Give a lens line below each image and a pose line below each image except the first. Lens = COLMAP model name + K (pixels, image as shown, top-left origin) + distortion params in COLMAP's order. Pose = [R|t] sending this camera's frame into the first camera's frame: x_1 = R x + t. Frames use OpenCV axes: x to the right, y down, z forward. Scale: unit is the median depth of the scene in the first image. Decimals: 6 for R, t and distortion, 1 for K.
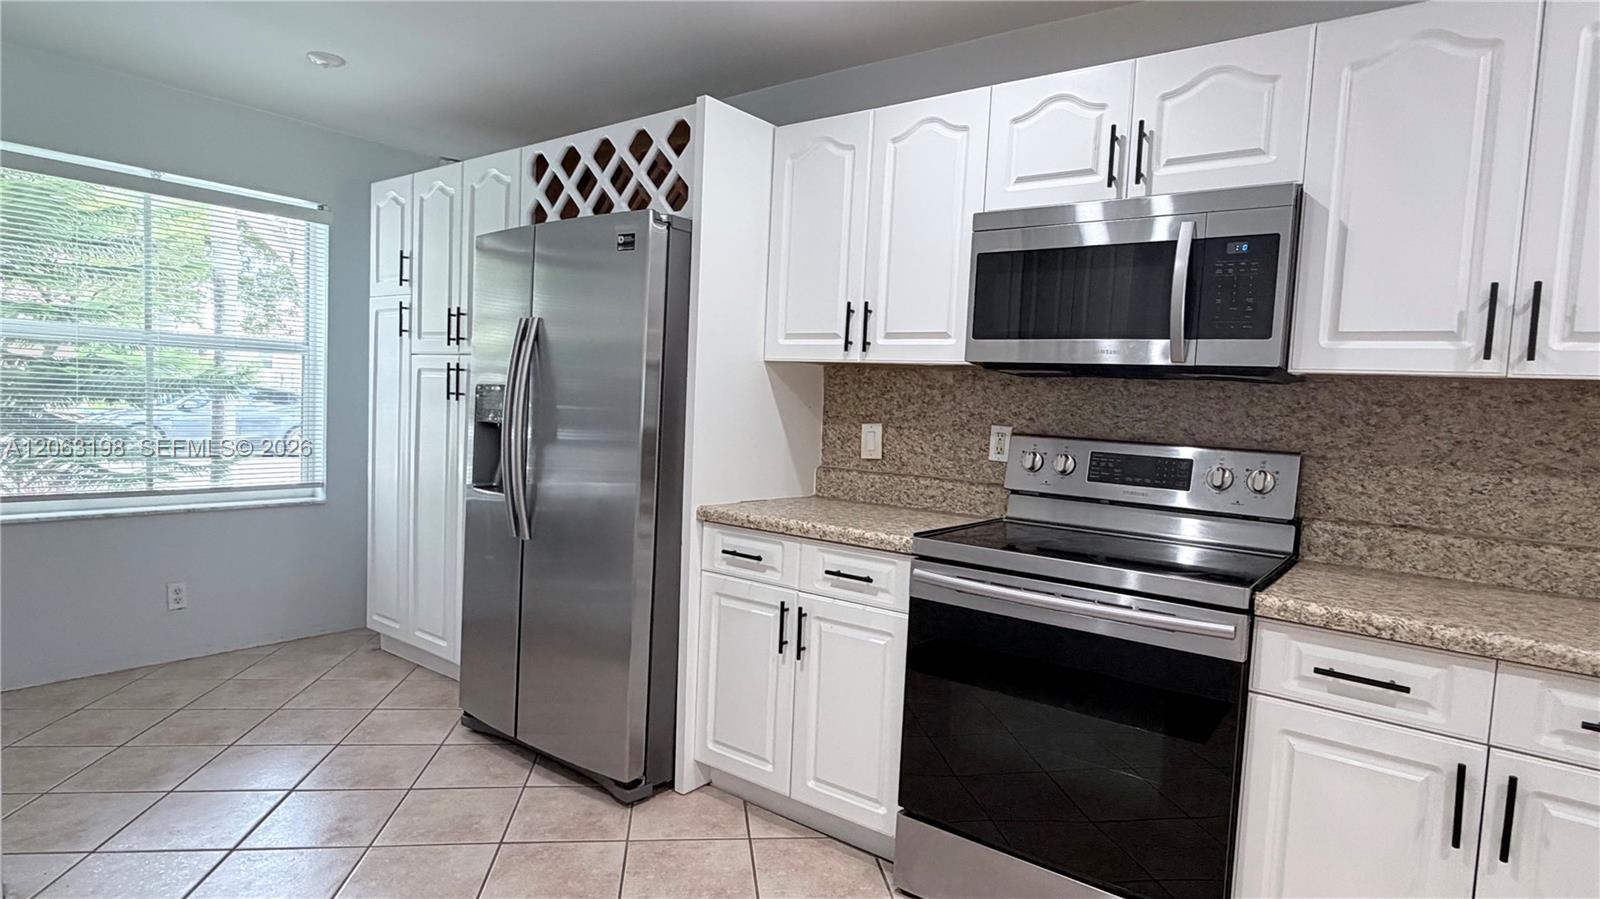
lens RADIAL K [[854.3, 0, 801.4], [0, 854.3, 450.7], [0, 0, 1]] dist [0.000491, 0.000380]
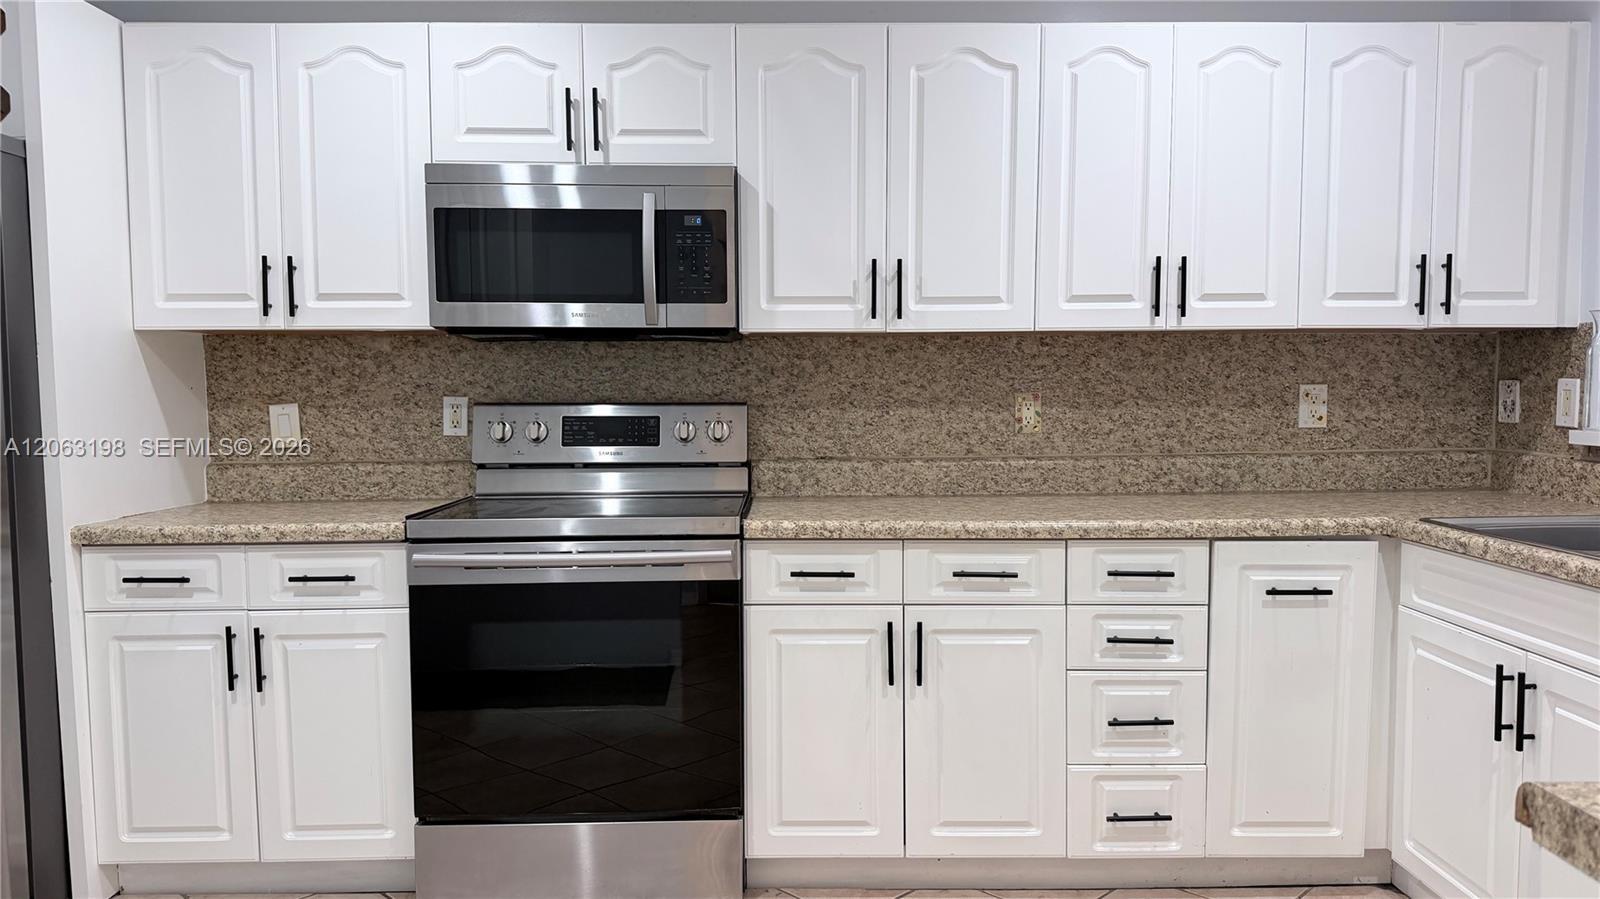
lens RADIAL K [[1108.8, 0, 799.4], [0, 1108.8, 458.1], [0, 0, 1]] dist [0.132844, -0.209586]
pose [[0.786940, -0.092852, 0.610004, -0.263055], [0.081660, 0.995589, 0.046198, 0.013304], [-0.611603, 0.013458, 0.791051, -0.205692]]
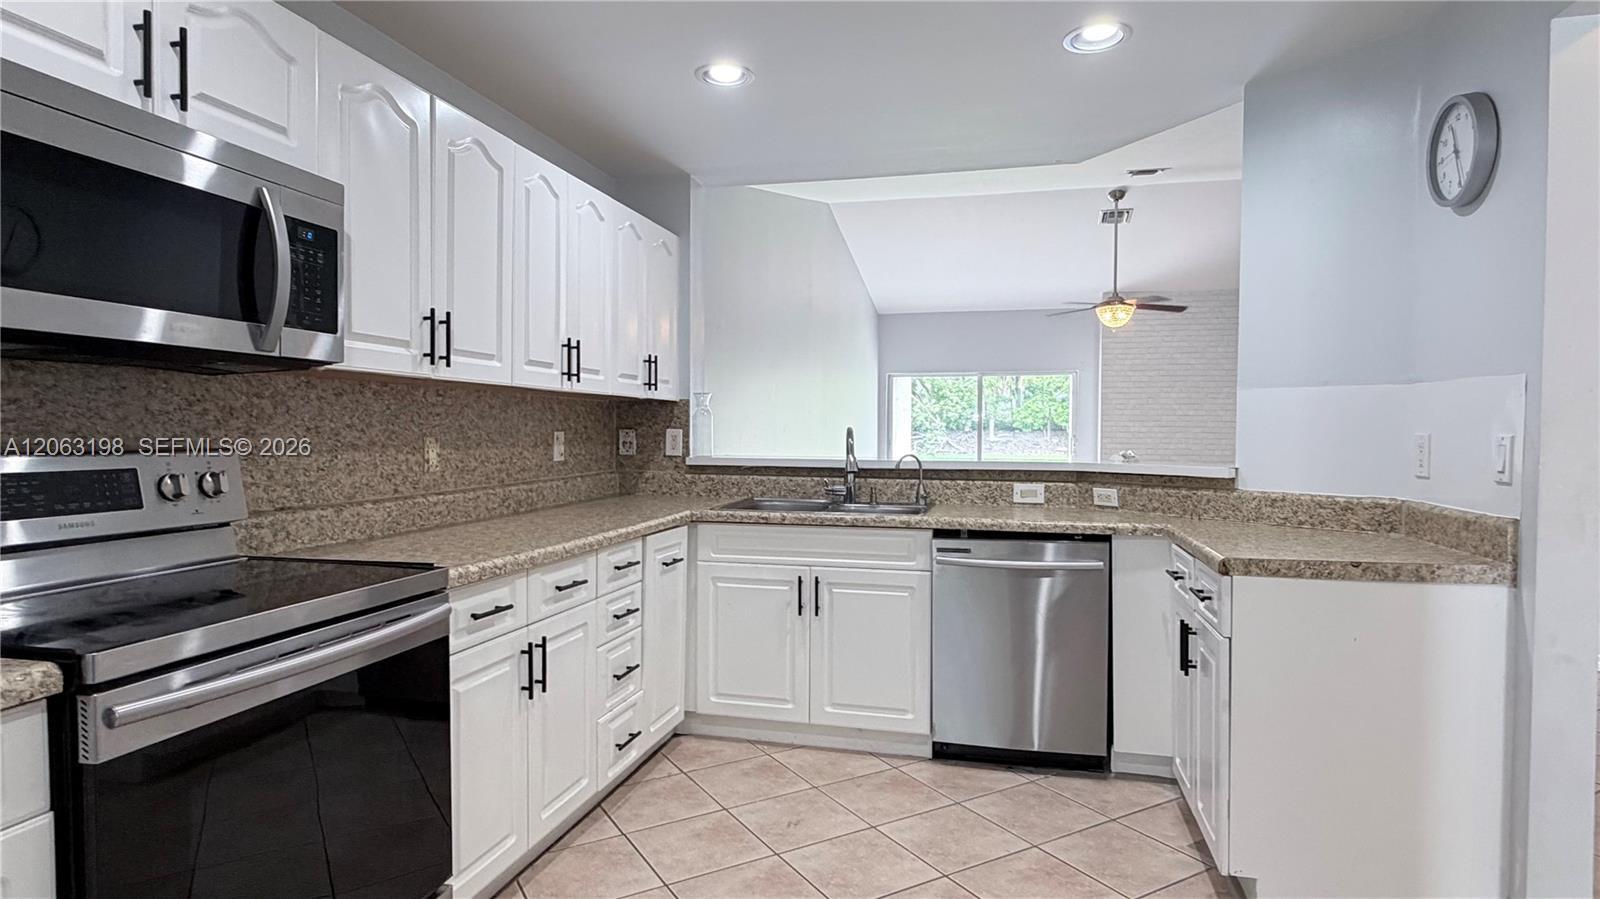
lens RADIAL K [[854.0, 0, 805.5], [0, 854.0, 453.9], [0, 0, 1]] dist [0.003769, -0.001134]
pose [[-0.397782, -0.075024, 0.914407, -0.524435], [0.034100, 0.994754, 0.096450, -0.060315], [-0.916846, 0.069547, -0.393137, 0.781479]]
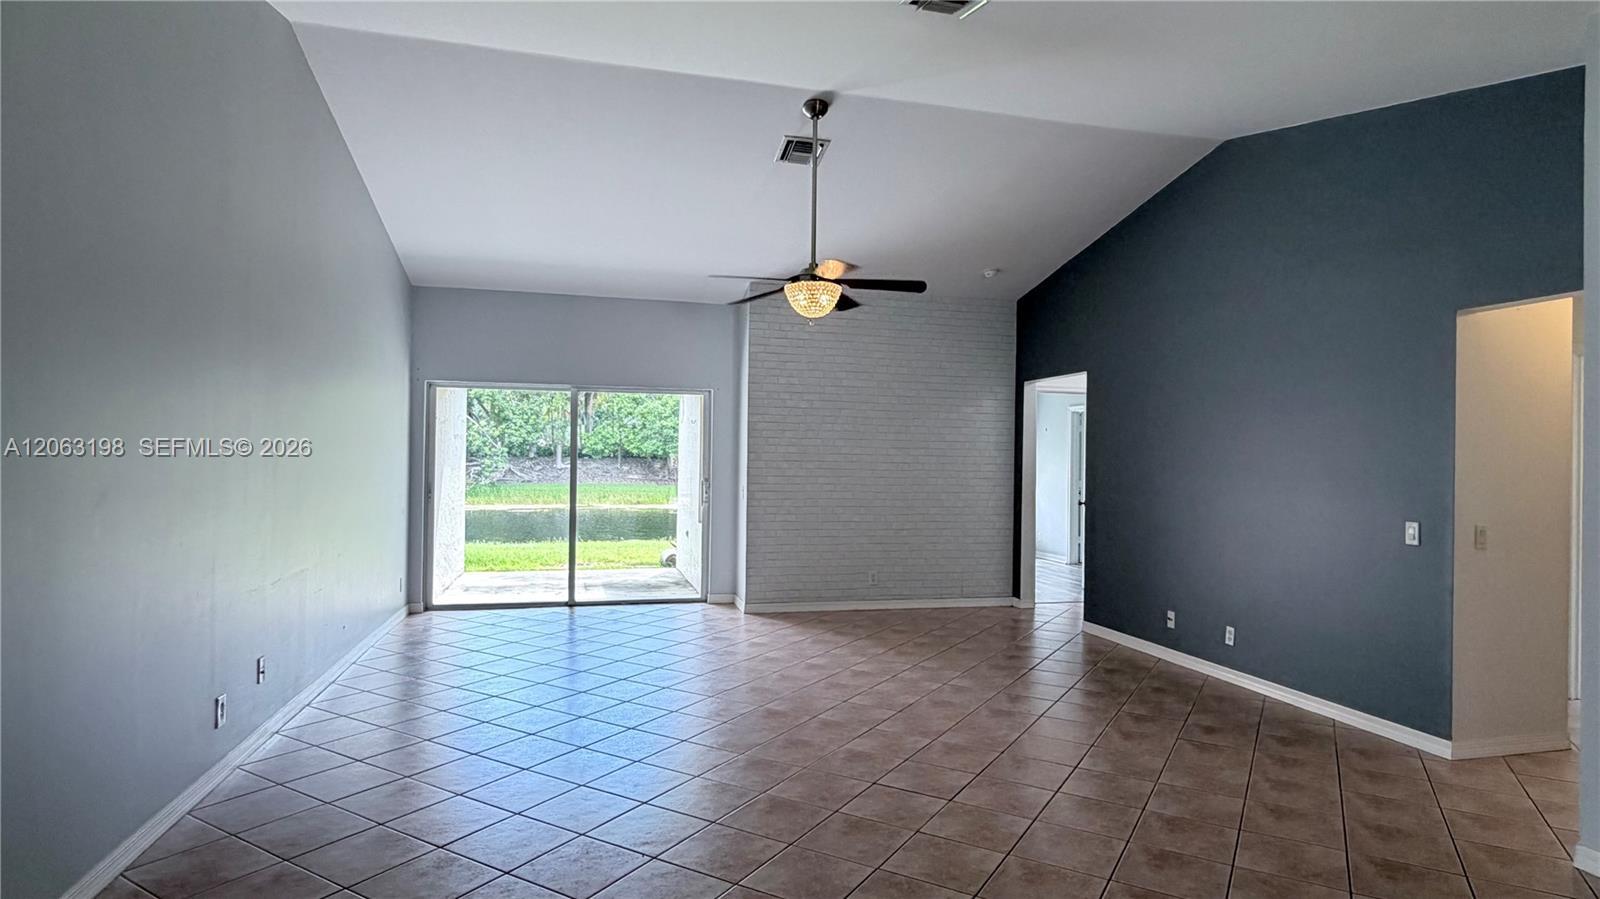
lens RADIAL K [[853.9, 0, 795.9], [0, 853.9, 454.1], [0, 0, 1]] dist [0.000364, 0.000216]
pose [[-0.782169, -0.055124, 0.620623, 0.935467], [-0.011747, 0.997206, 0.073767, -0.005439], [-0.622956, 0.050408, -0.780631, -0.081161]]
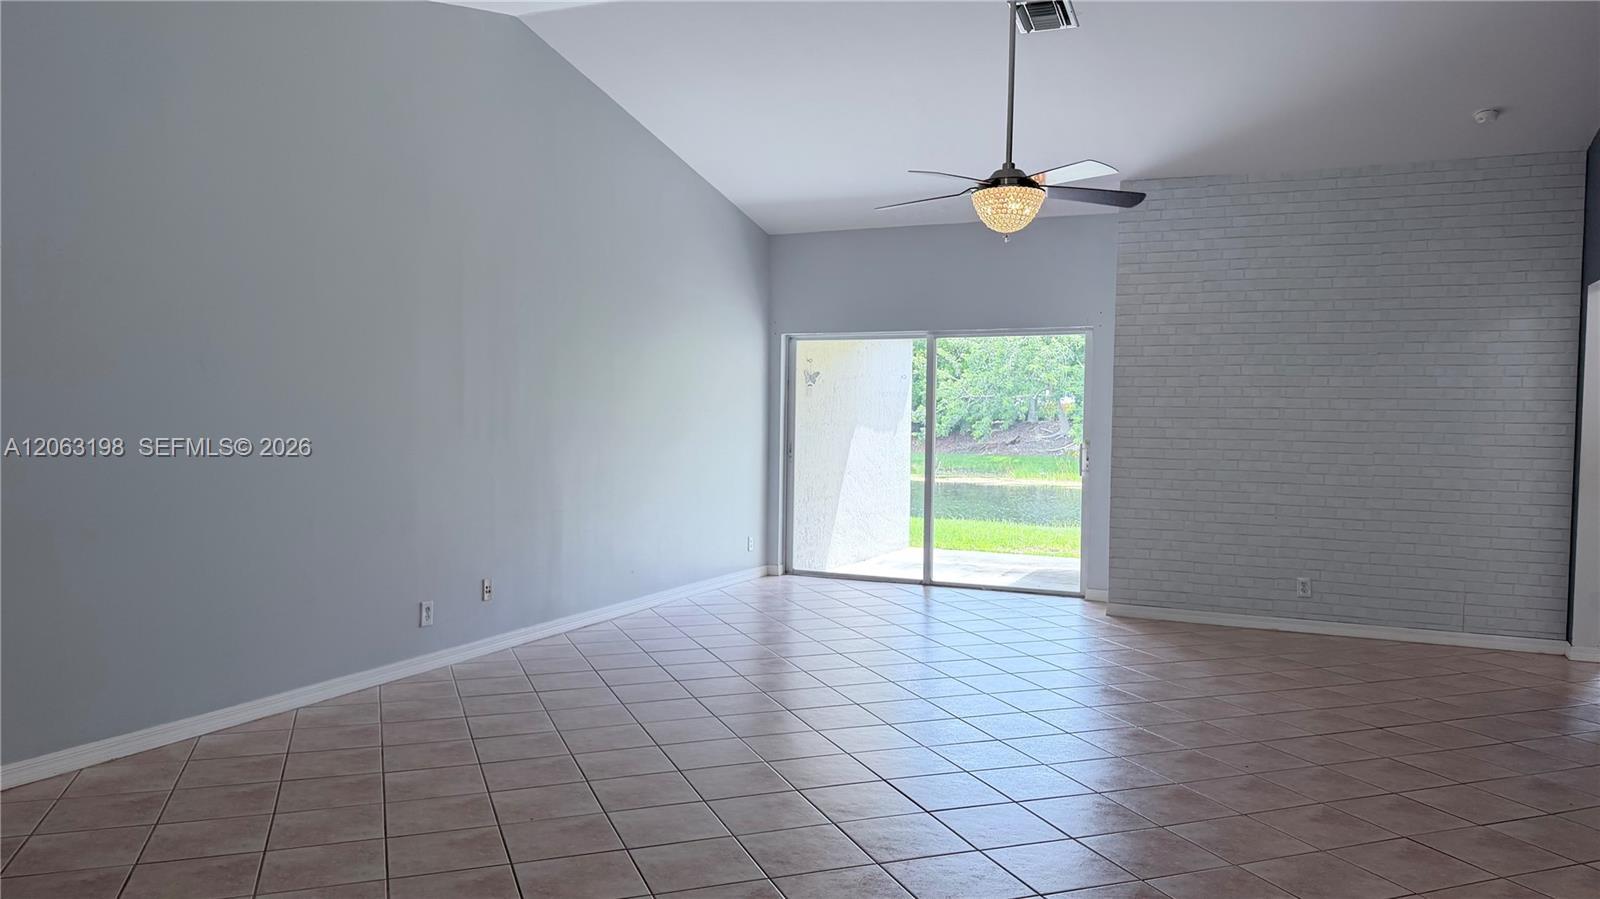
lens RADIAL K [[1108.8, 0, 799.4], [0, 1108.8, 458.1], [0, 0, 1]] dist [0.132844, -0.209586]
pose [[-0.231622, -0.086623, 0.968942, 0.082519], [0.035452, 0.994614, 0.097392, 0.030404], [-0.972160, 0.056909, -0.227304, -0.901530]]
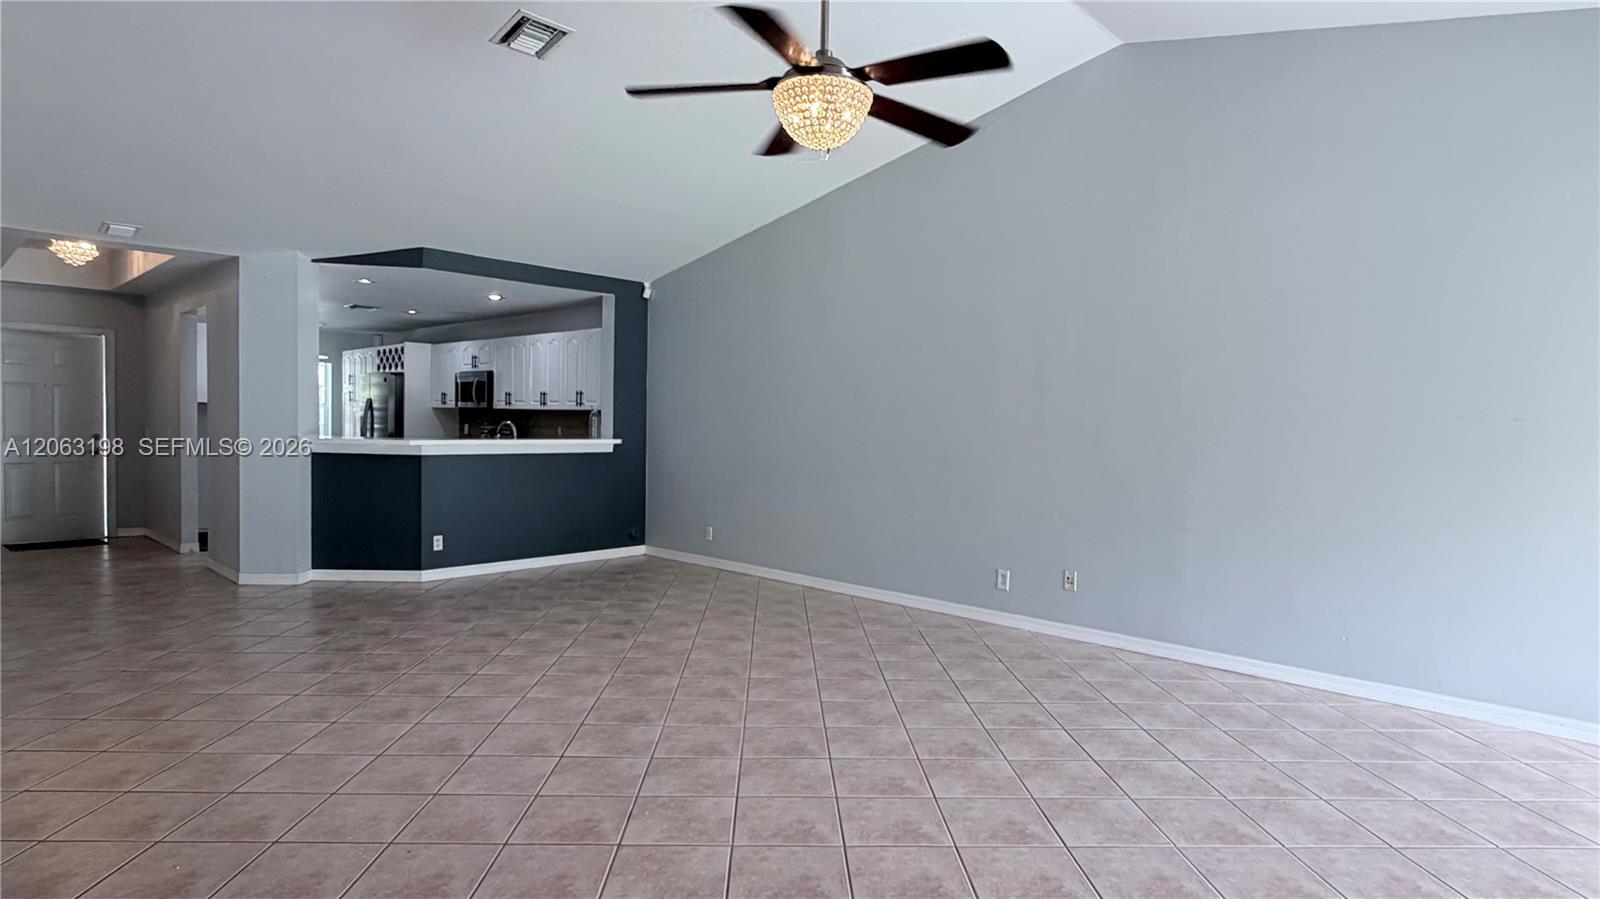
lens RADIAL K [[854.3, 0, 801.4], [0, 854.3, 450.7], [0, 0, 1]] dist [0.000491, 0.000380]
pose [[0.995050, -0.024637, -0.096275, 2.414165], [0.021555, 0.999226, -0.032919, 0.300405], [0.097012, 0.030680, 0.994810, -3.180699]]
